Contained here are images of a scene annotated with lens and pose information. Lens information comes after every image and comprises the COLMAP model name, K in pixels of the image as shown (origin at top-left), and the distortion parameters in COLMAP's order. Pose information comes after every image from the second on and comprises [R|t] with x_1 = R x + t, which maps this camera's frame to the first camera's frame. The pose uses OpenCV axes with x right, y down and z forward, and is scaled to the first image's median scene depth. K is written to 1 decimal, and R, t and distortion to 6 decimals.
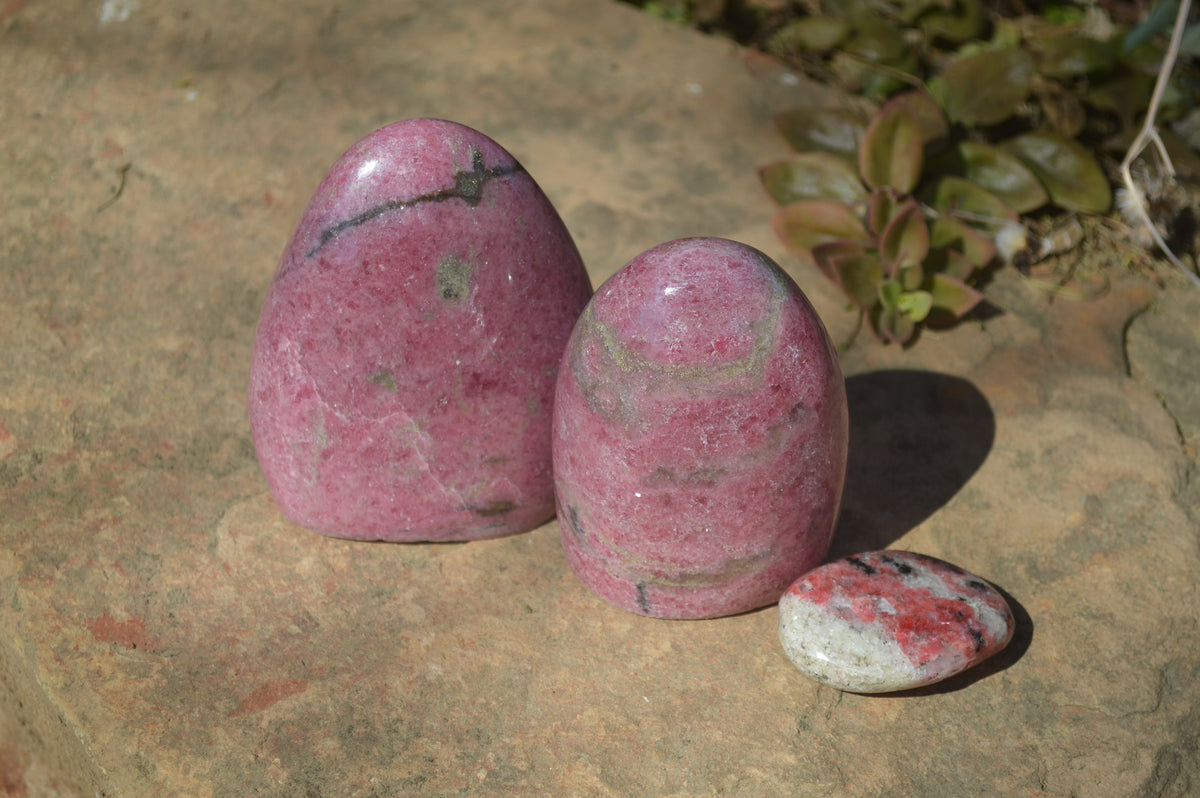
lens RADIAL K [[2438.0, 0, 600.0], [0, 2438.0, 399.0], [0, 0, 1]] dist [0.057799, 0.016921]
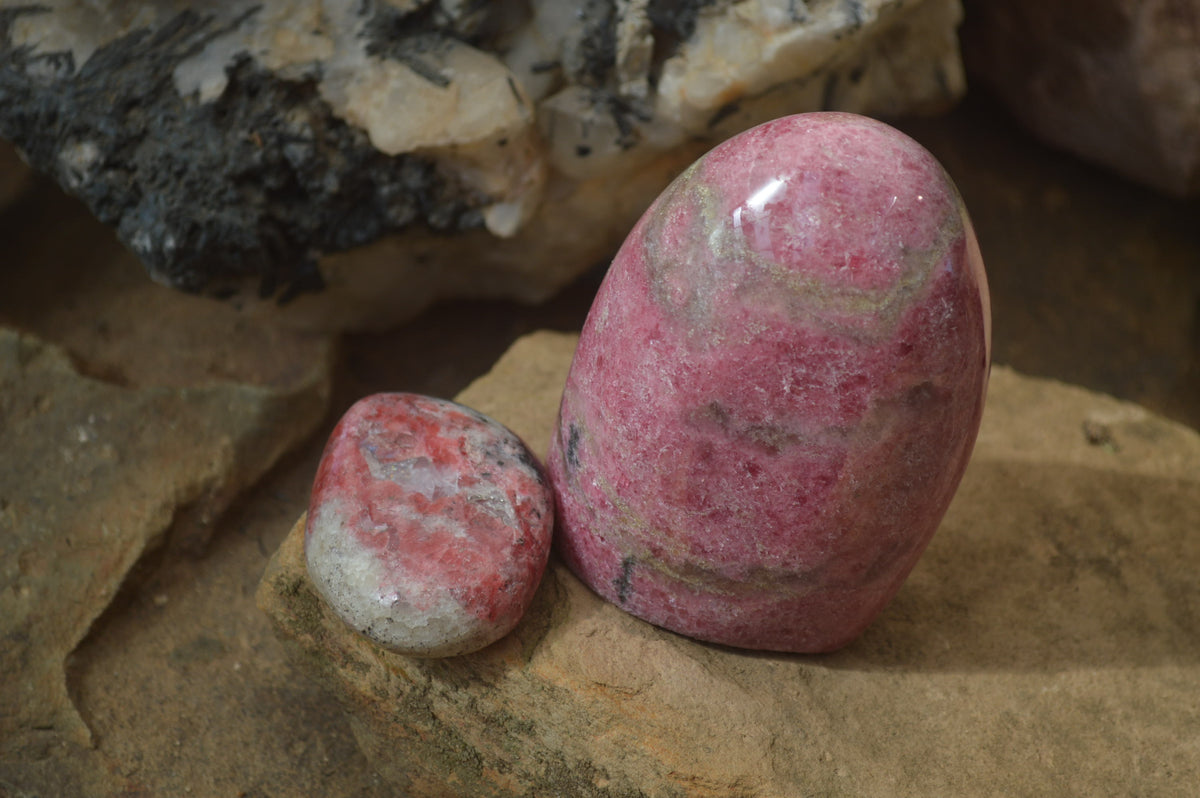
lens RADIAL K [[2438.0, 0, 600.0], [0, 2438.0, 399.0], [0, 0, 1]] dist [0.057799, 0.016921]
pose [[0.941244, 0.337700, -0.004263, -0.004648], [-0.336722, 0.937397, -0.088914, 0.102545], [-0.026030, 0.085126, 0.996030, 0.283799]]
